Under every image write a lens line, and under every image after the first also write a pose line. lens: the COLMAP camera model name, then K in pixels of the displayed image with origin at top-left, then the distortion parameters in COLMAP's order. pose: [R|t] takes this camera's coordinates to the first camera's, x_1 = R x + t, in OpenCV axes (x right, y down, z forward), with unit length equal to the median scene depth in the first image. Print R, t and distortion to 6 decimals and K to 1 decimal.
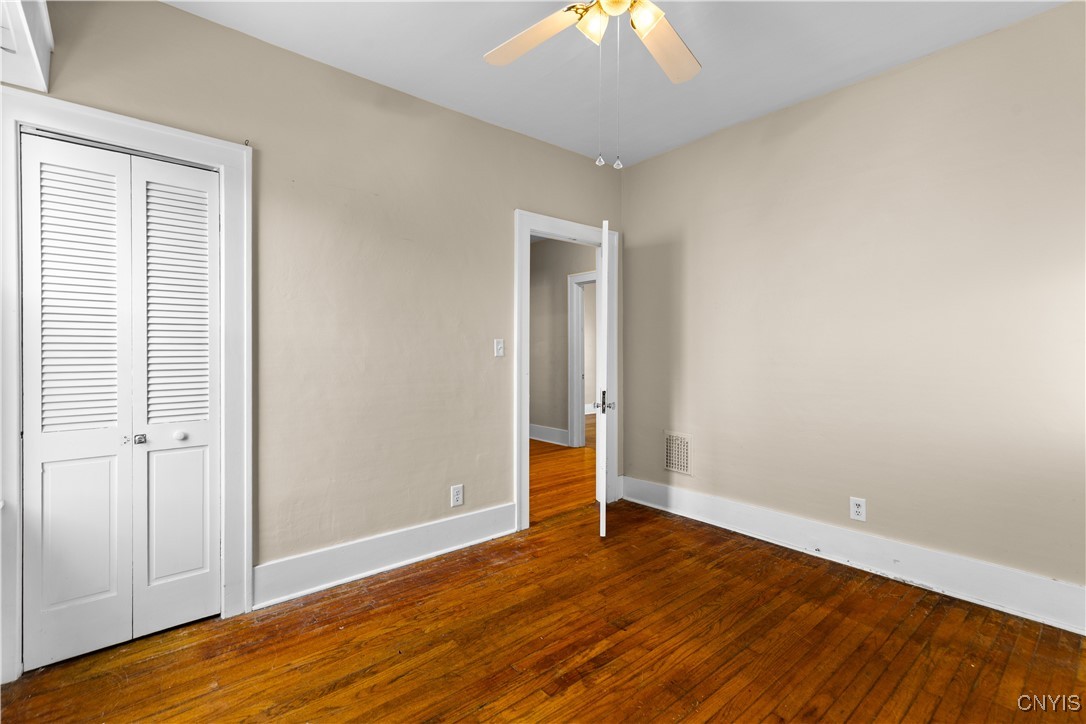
lens RADIAL K [[502.6, 0, 543.2], [0, 502.6, 355.0], [0, 0, 1]] dist [0.005138, 0.000322]
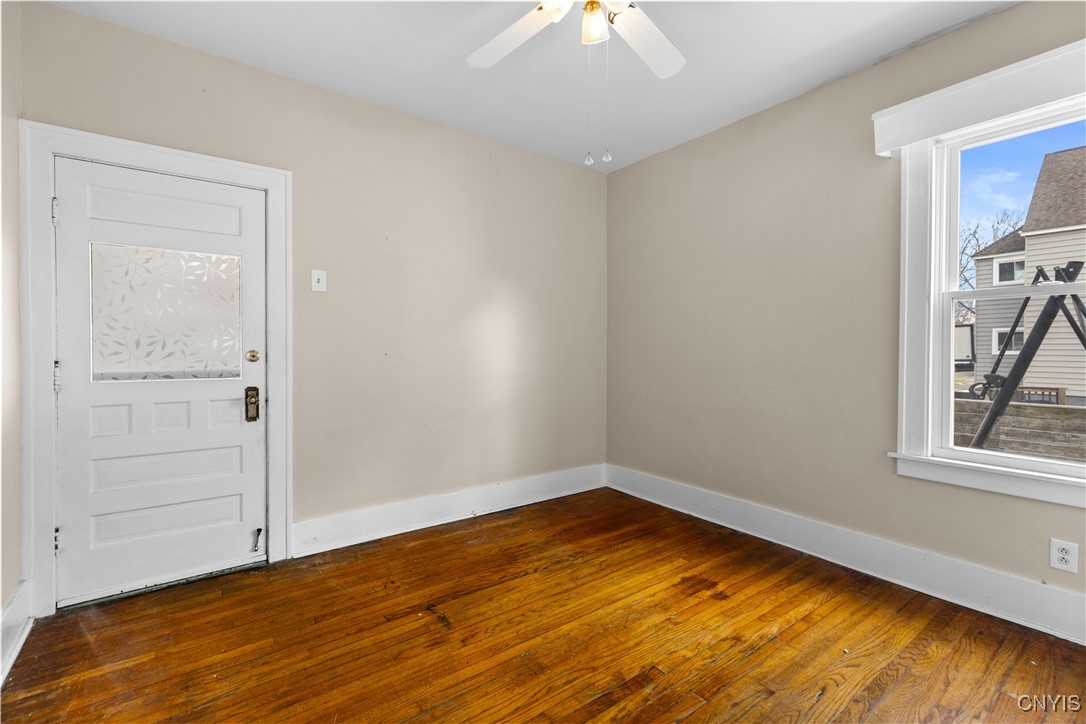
lens RADIAL K [[502.6, 0, 543.9], [0, 502.6, 355.7], [0, 0, 1]] dist [0.005138, 0.000322]
pose [[-0.998044, 0.000964, 0.062513, 0.172882], [0.002713, 0.999607, 0.027898, -0.018116], [-0.062462, 0.028013, -0.997654, 1.969188]]
